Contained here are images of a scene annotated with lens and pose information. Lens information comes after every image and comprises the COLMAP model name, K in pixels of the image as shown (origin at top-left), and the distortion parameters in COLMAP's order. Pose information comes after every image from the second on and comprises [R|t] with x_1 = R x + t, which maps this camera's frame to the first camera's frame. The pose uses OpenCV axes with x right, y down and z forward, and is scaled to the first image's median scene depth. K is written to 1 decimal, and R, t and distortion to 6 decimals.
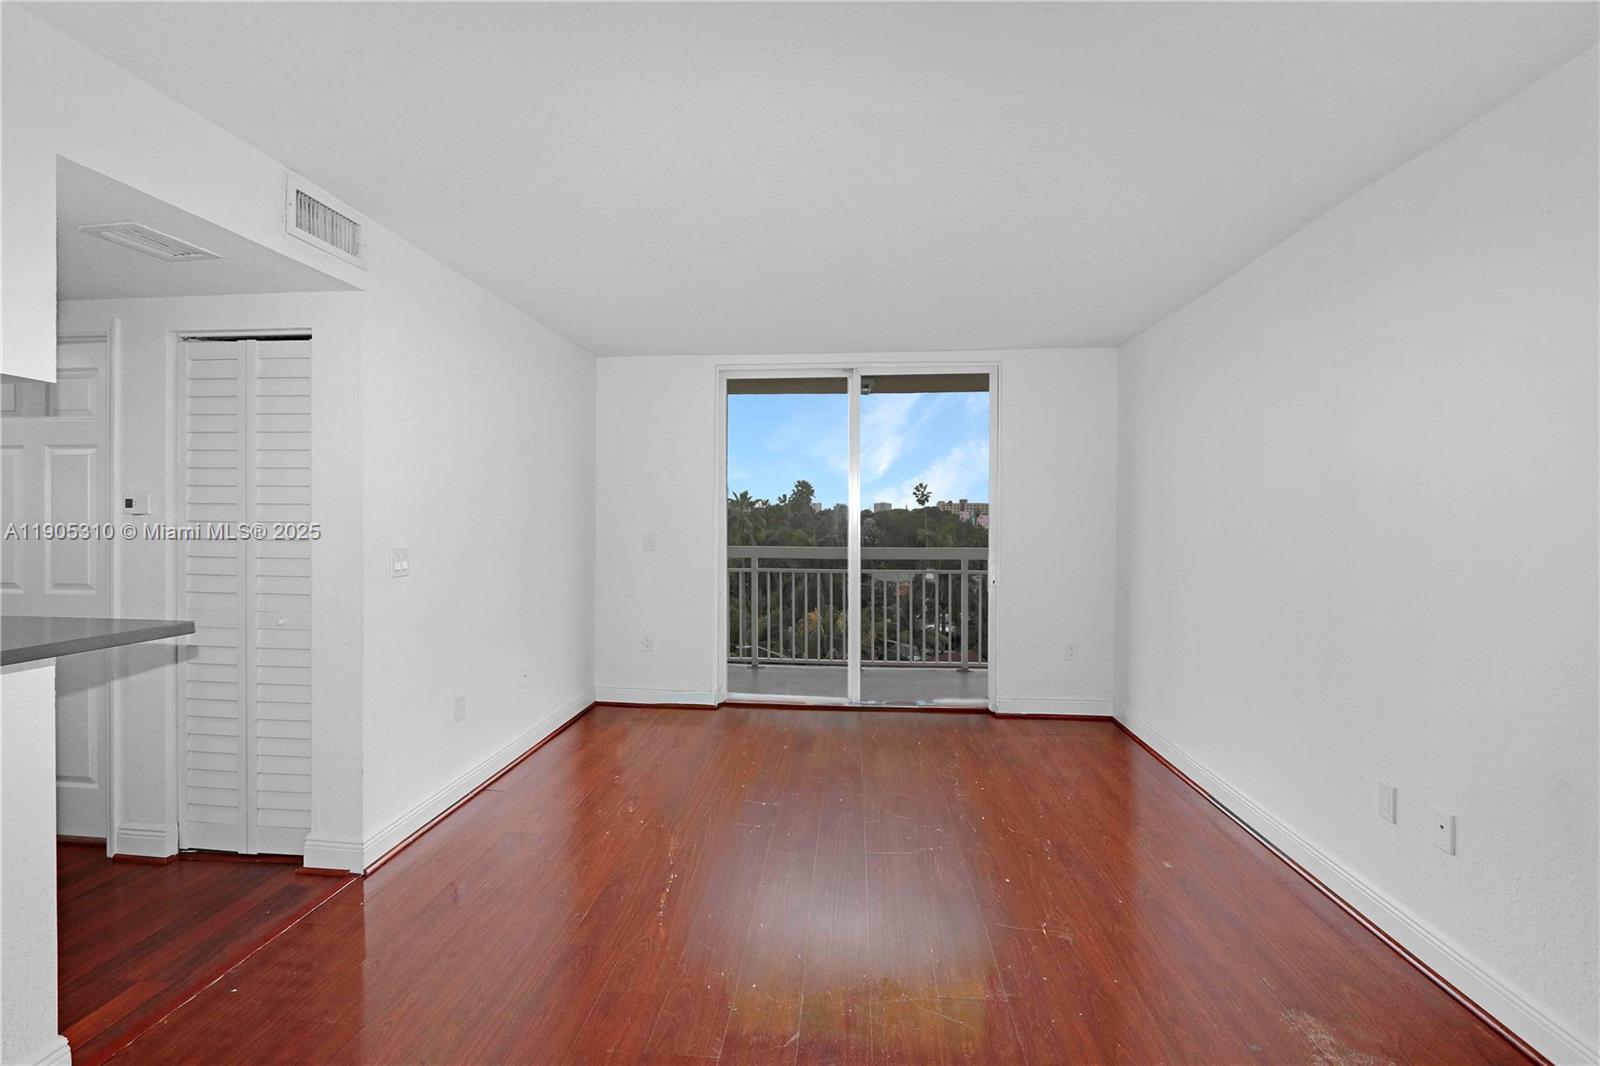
lens RADIAL K [[751.2, 0, 800.0], [0, 751.2, 533.0], [0, 0, 1]] dist [-0.017739, 0.000084]
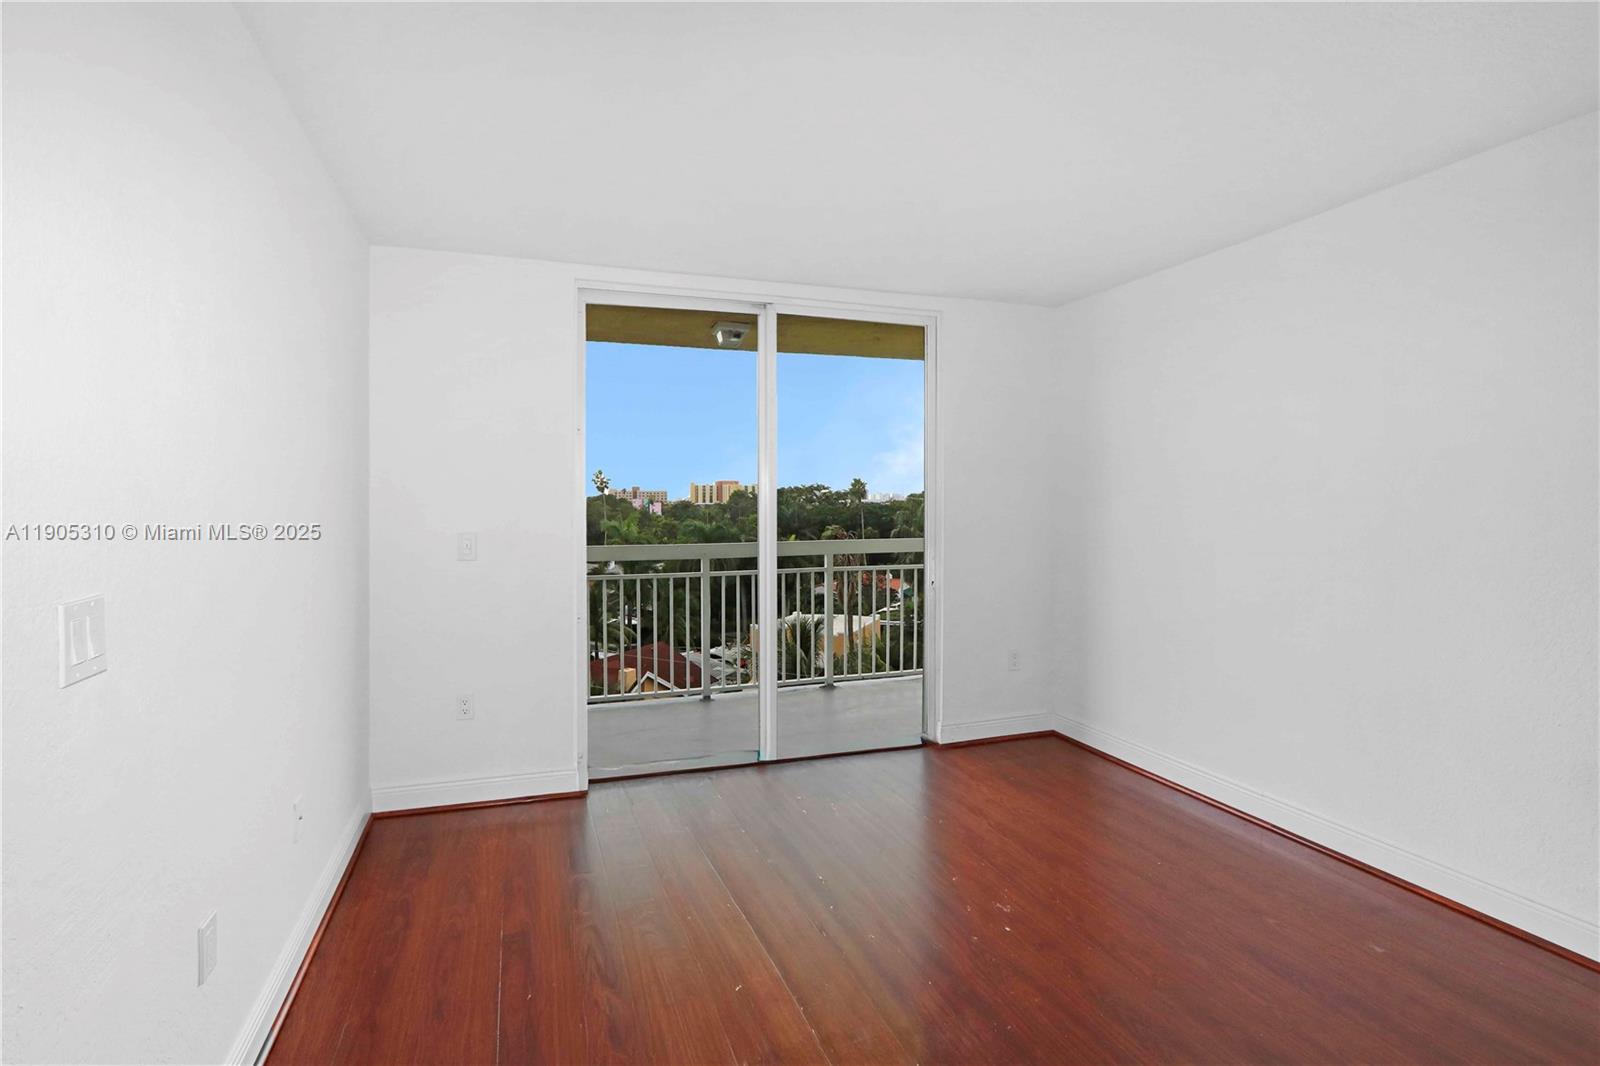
lens RADIAL K [[751.2, 0, 800.0], [0, 751.2, 533.0], [0, 0, 1]] dist [-0.017739, 0.000084]
pose [[0.896432, -0.027032, 0.442355, -0.231205], [0.020046, 0.999590, 0.020461, -0.003963], [-0.442727, -0.009474, 0.896606, 0.297302]]
